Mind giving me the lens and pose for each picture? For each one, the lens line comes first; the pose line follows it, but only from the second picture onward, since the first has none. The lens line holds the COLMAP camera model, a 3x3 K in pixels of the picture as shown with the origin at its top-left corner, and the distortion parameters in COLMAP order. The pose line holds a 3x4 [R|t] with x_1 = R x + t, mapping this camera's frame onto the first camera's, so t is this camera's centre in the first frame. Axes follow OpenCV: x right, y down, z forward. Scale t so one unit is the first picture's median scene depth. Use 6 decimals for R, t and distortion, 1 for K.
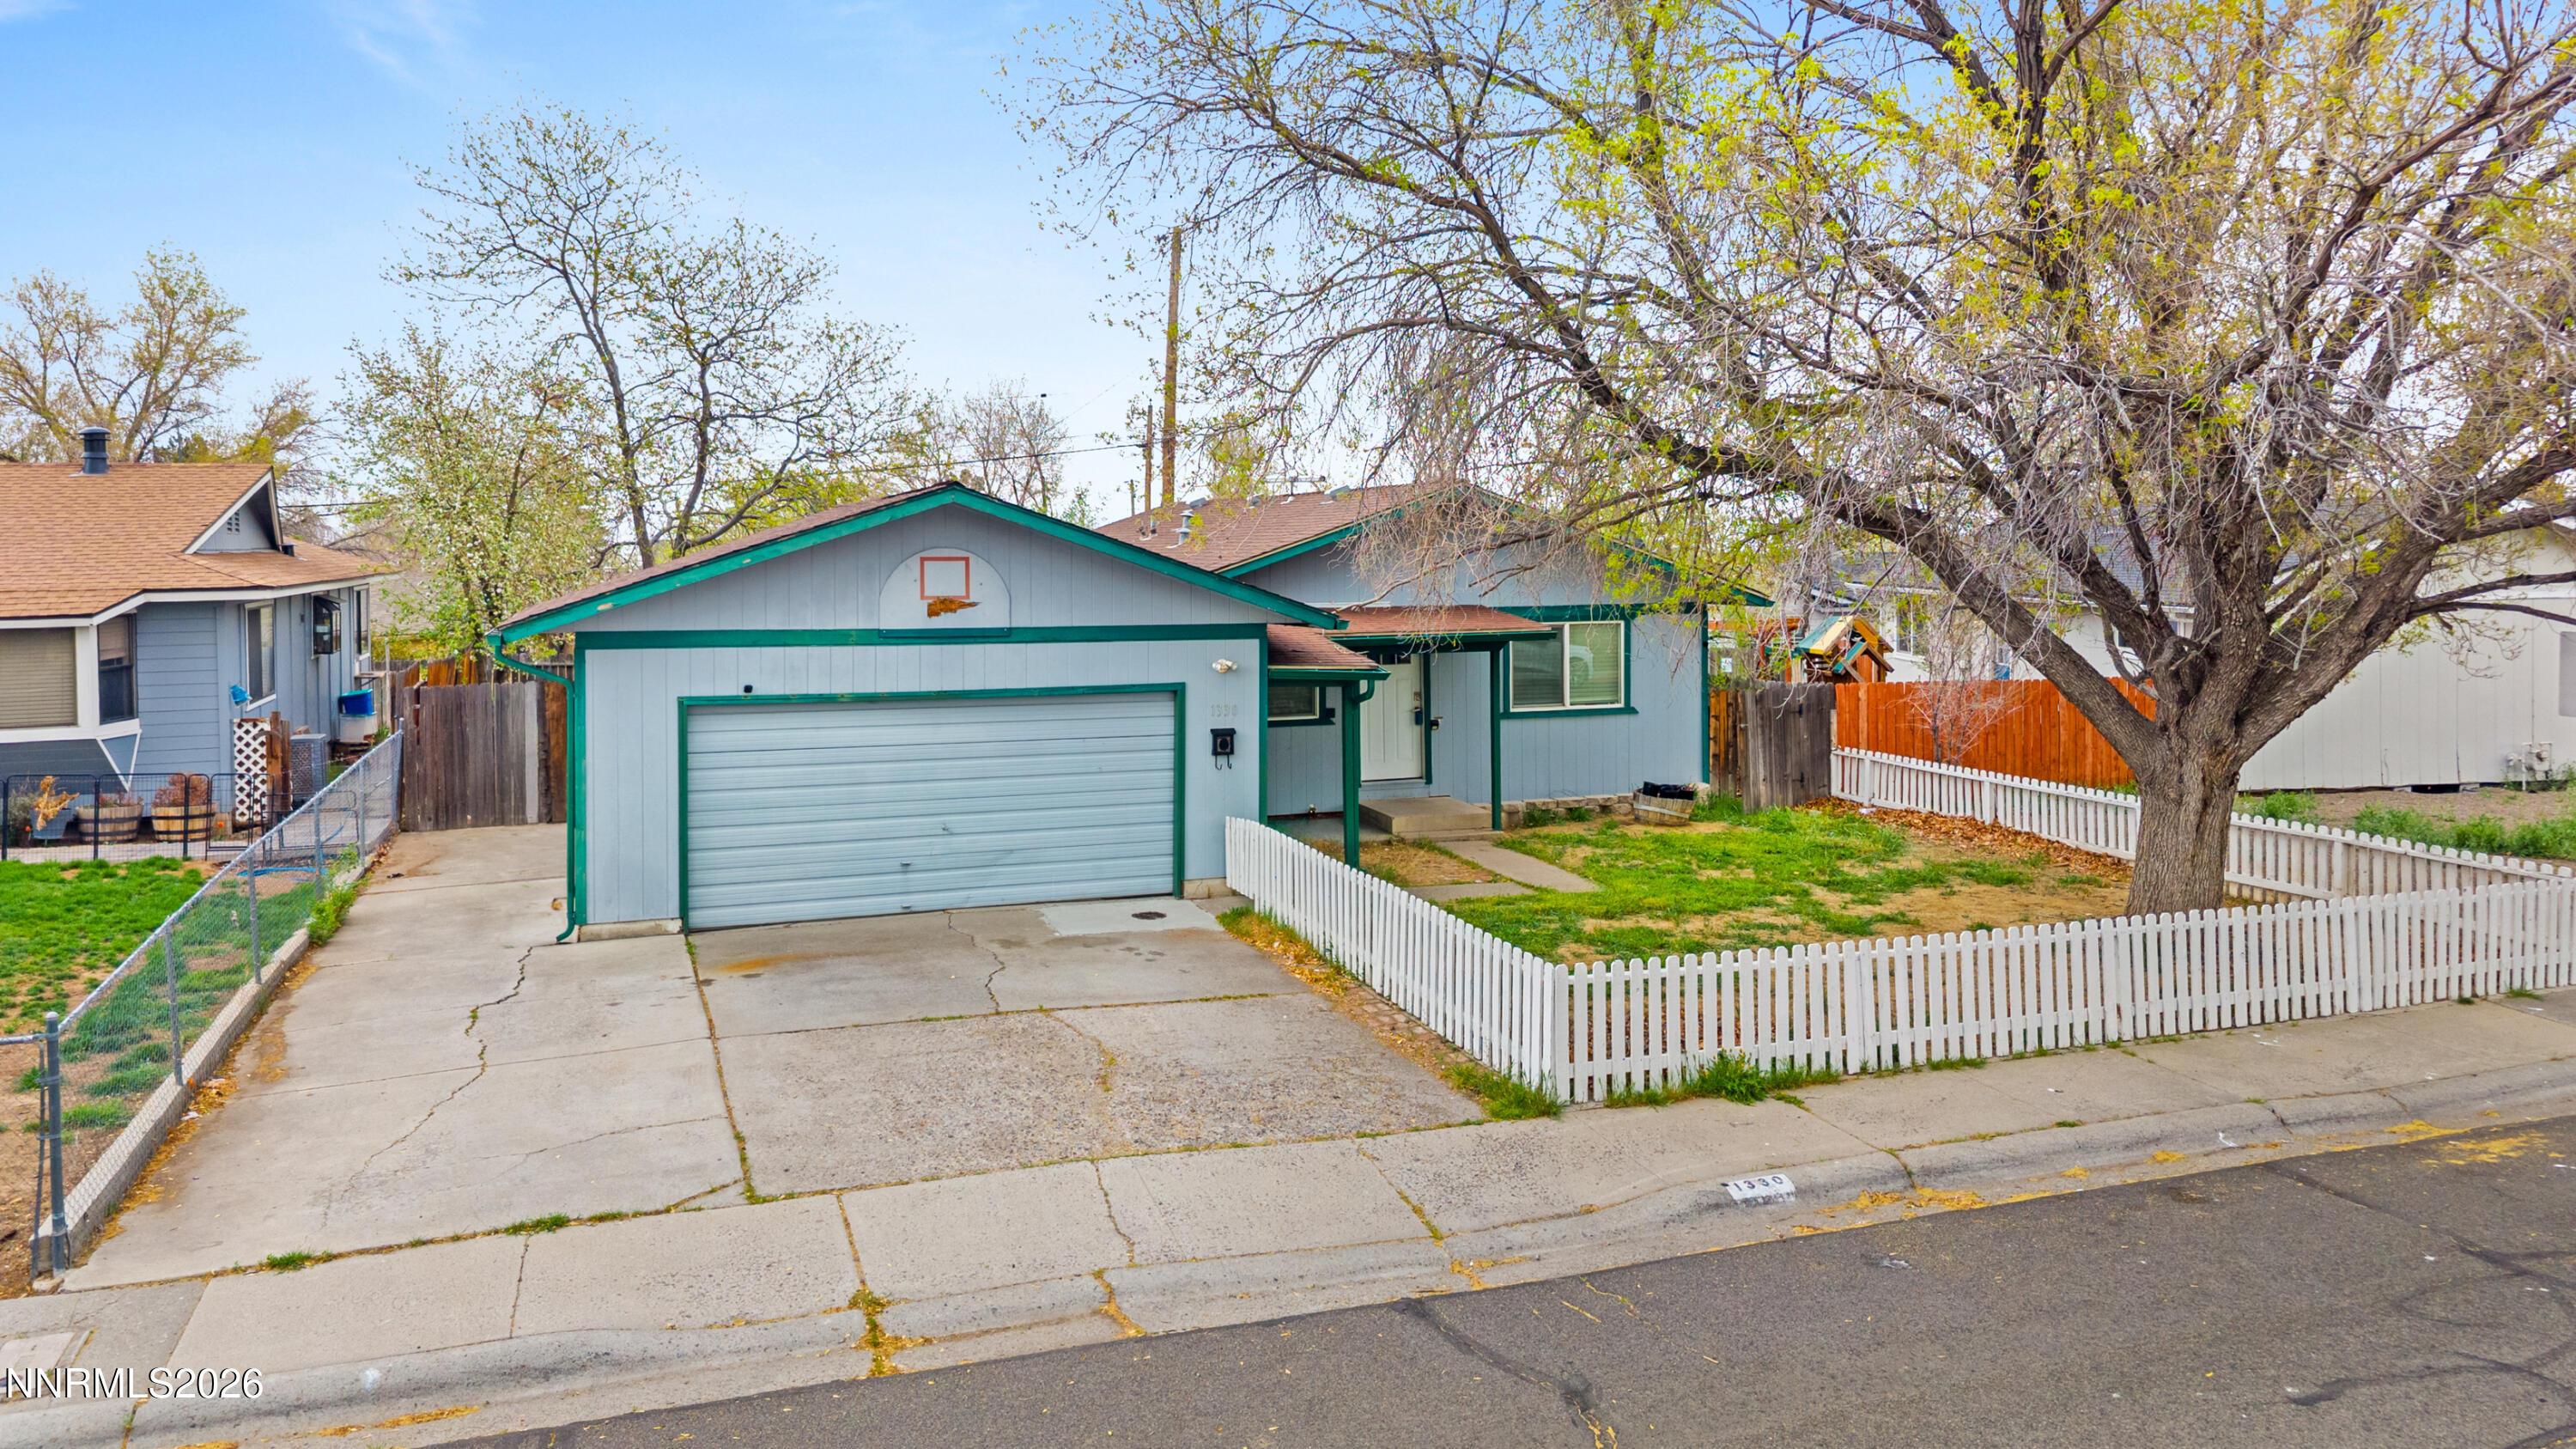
lens RADIAL K [[1810.9, 0, 1285.5], [0, 1810.9, 567.8], [0, 0, 1]] dist [0.005445, -0.000713]
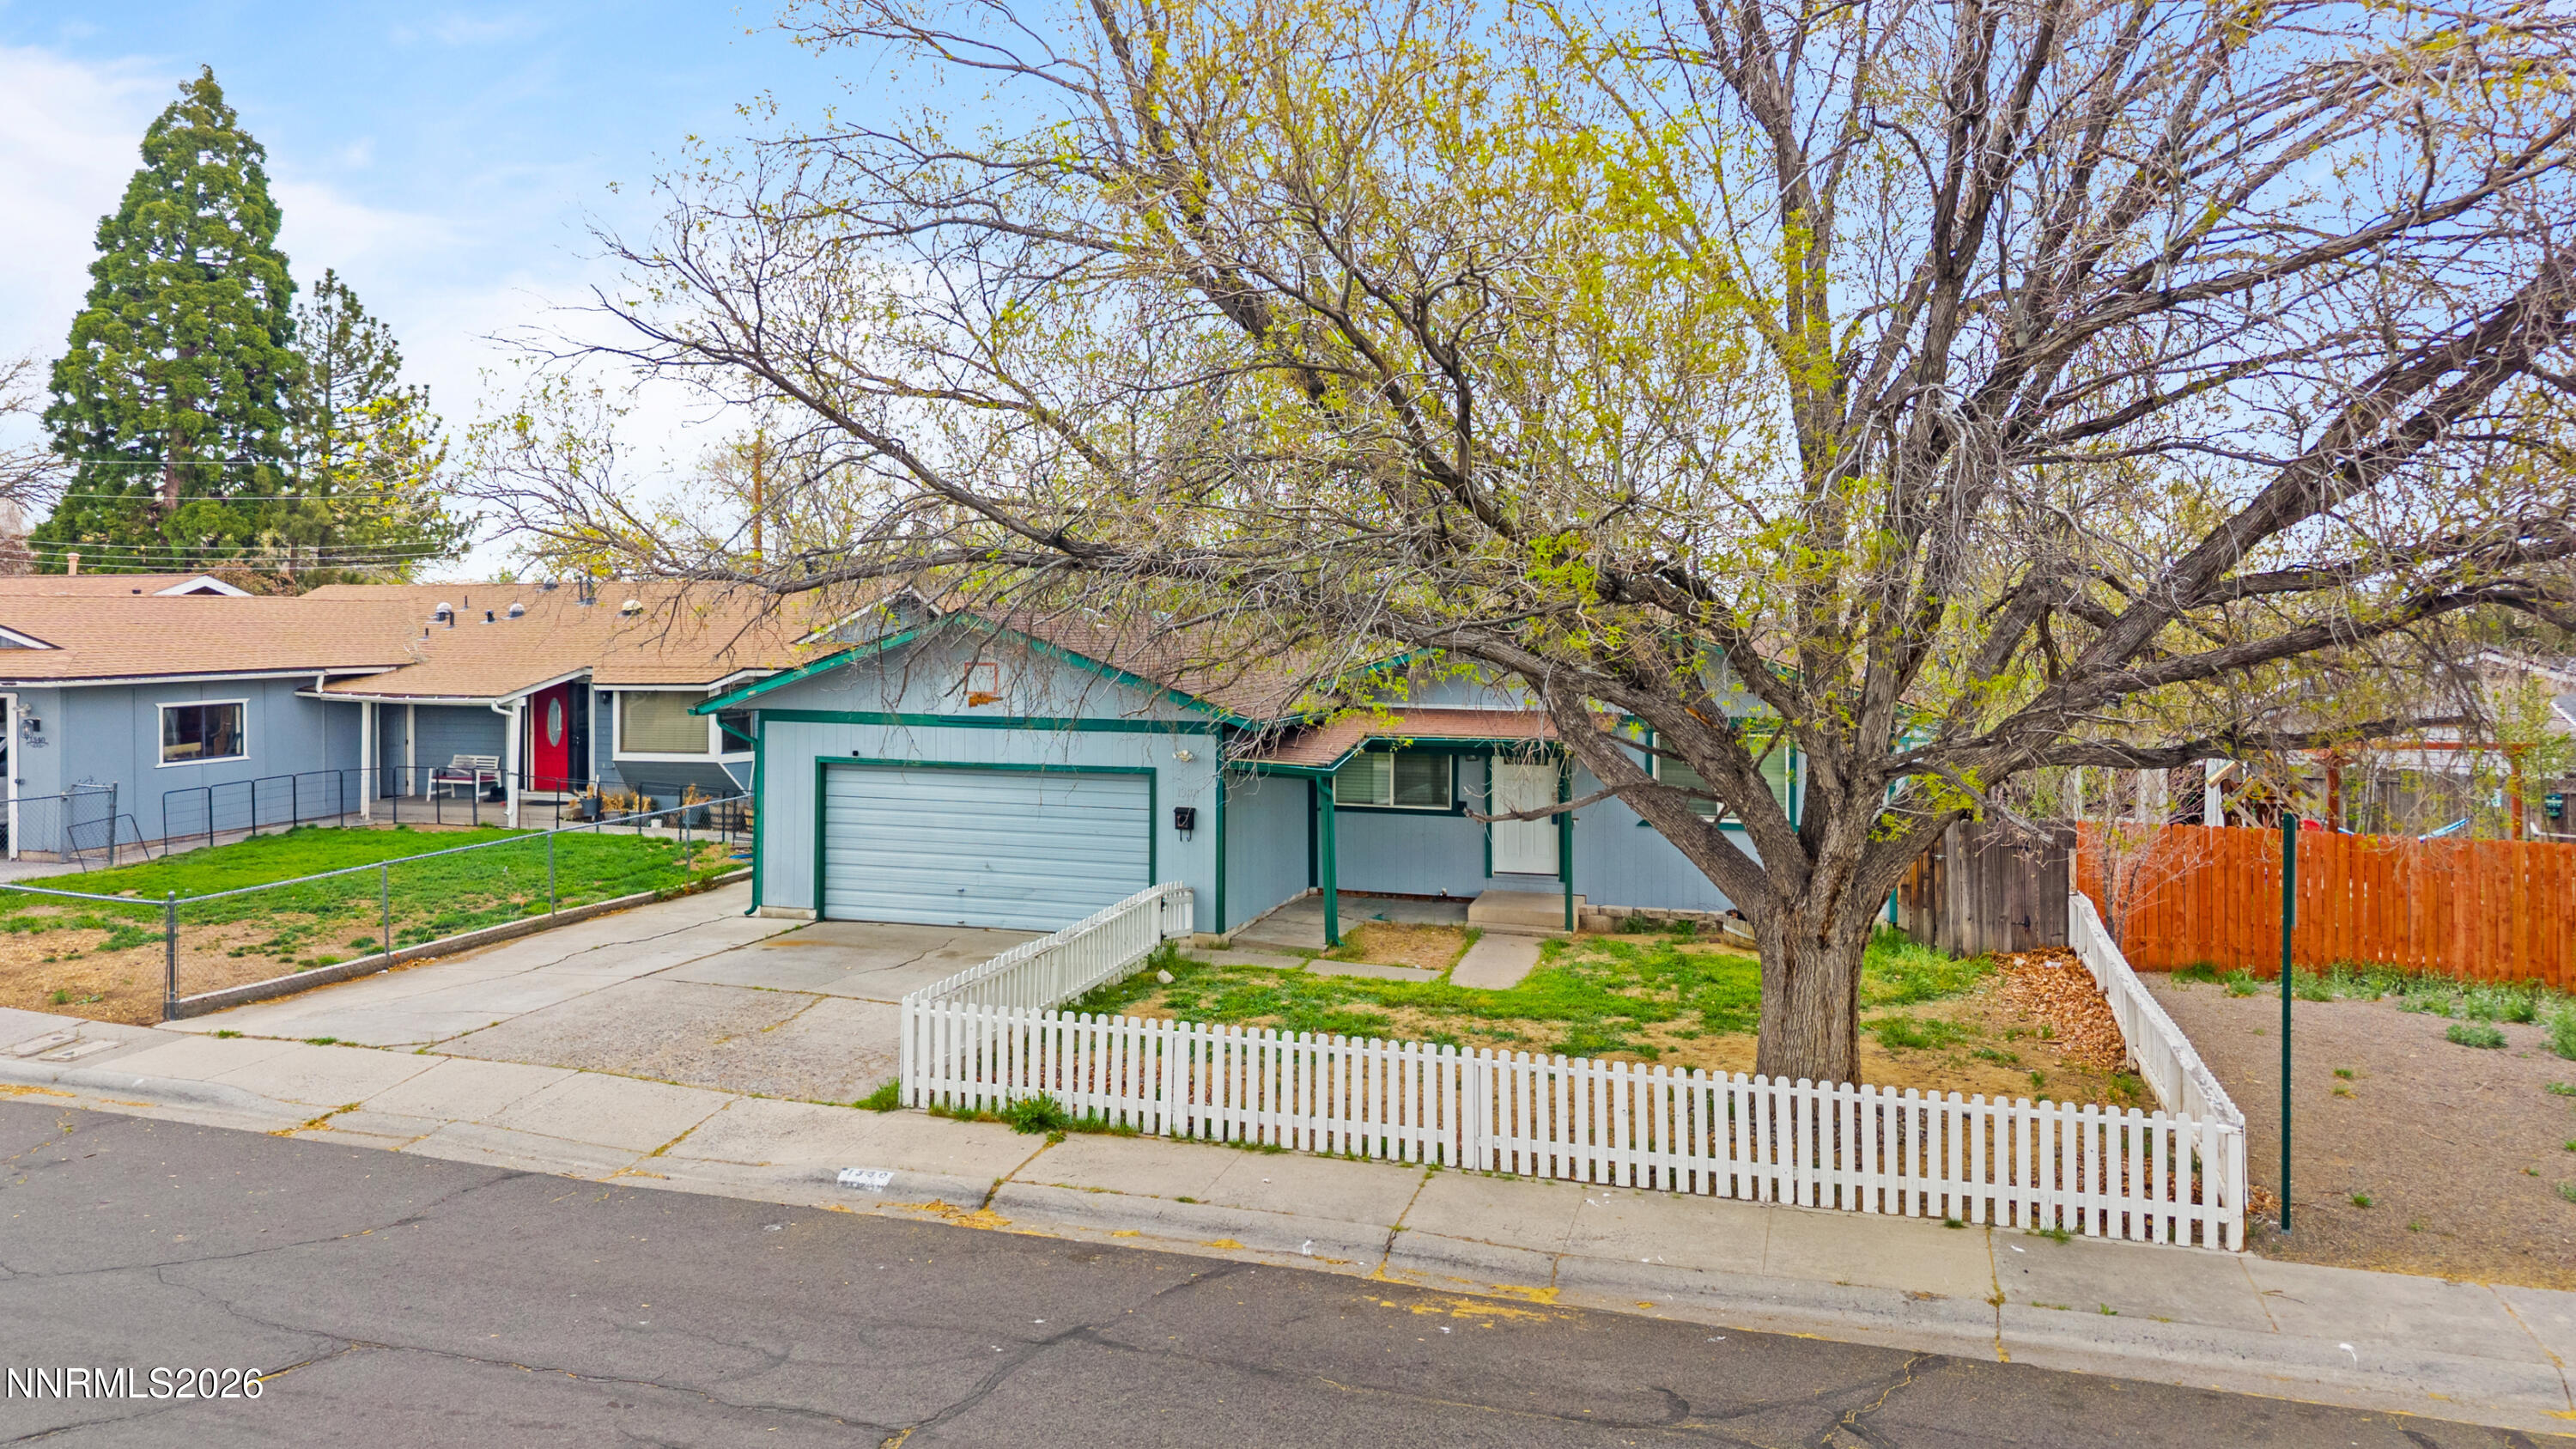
lens RADIAL K [[1796.9, 0, 1288.5], [0, 1796.9, 581.1], [0, 0, 1]] dist [0.033375, -0.049853]
pose [[0.781006, -0.003708, -0.624513, 0.848989], [-0.015332, 0.999567, -0.025108, -0.037442], [0.624335, 0.029184, 0.780611, 0.107440]]
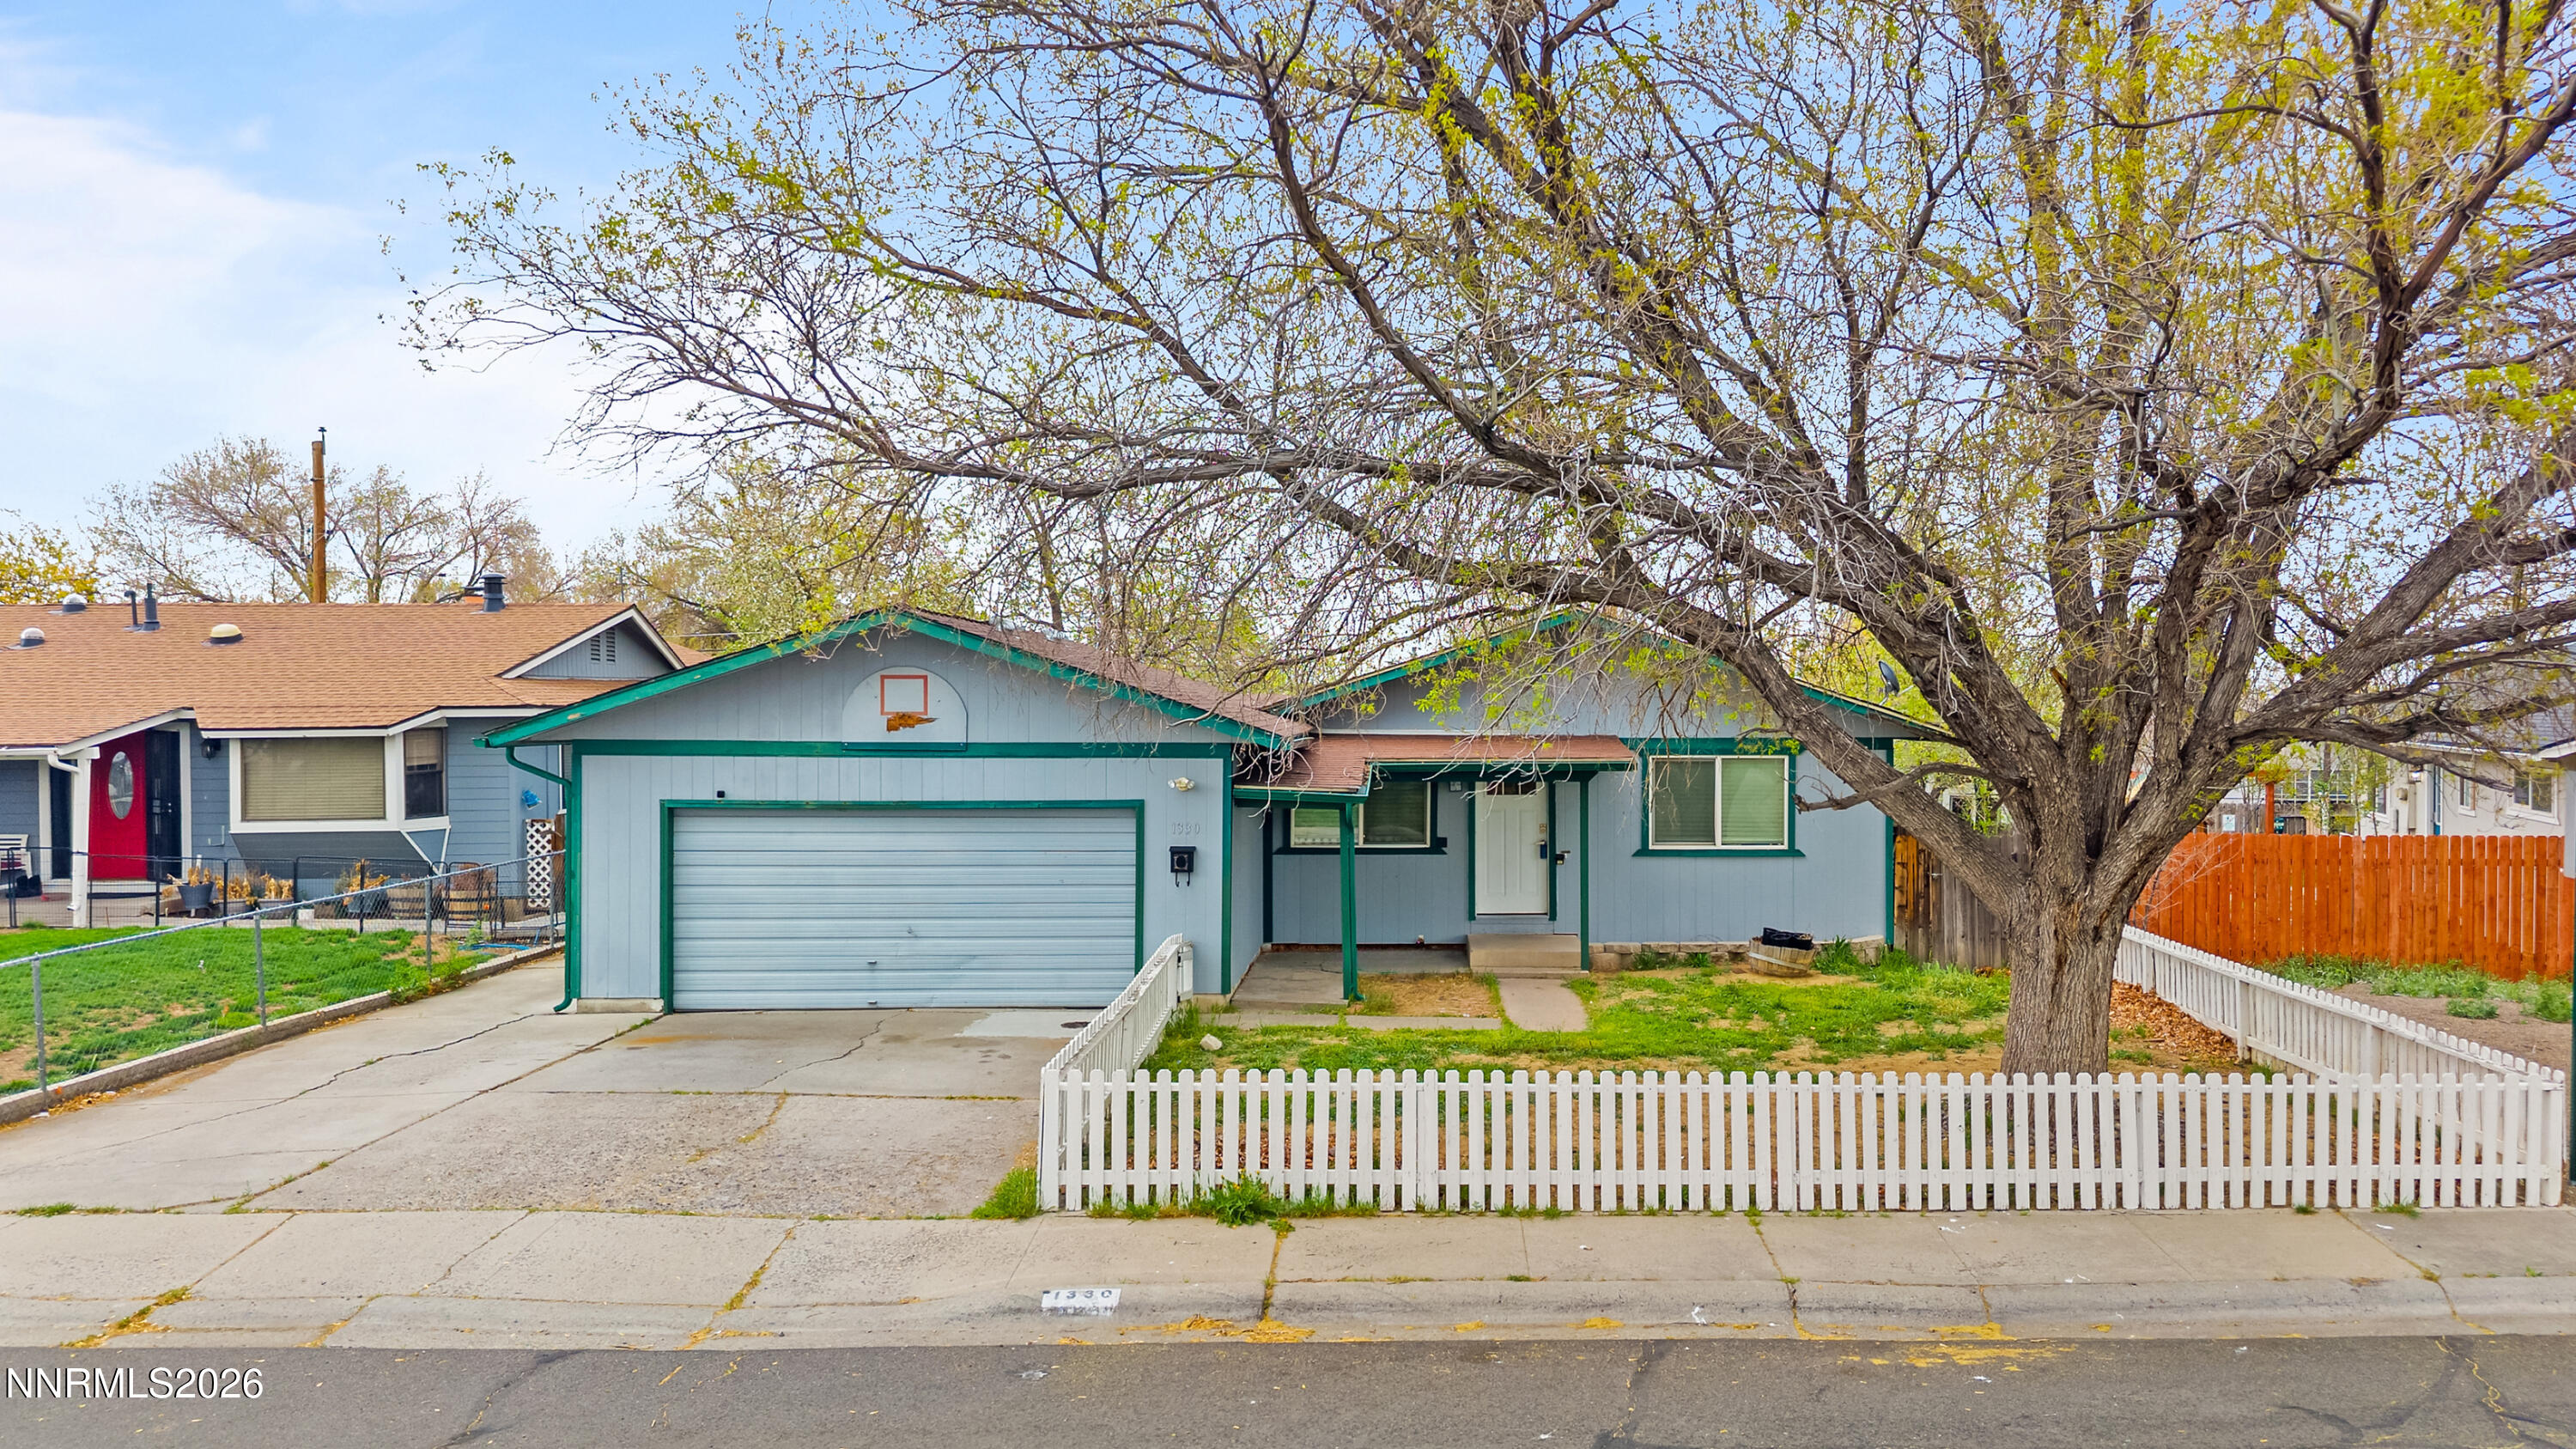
lens RADIAL K [[1863.7, 0, 1528.5], [0, 1863.7, 714.8], [0, 0, 1]] dist [0.016582, -0.014714]
pose [[0.950849, 0.007764, -0.309558, 0.518965], [-0.009263, 0.999951, -0.003375, 0.018236], [0.309517, 0.006077, 0.950875, 0.074452]]
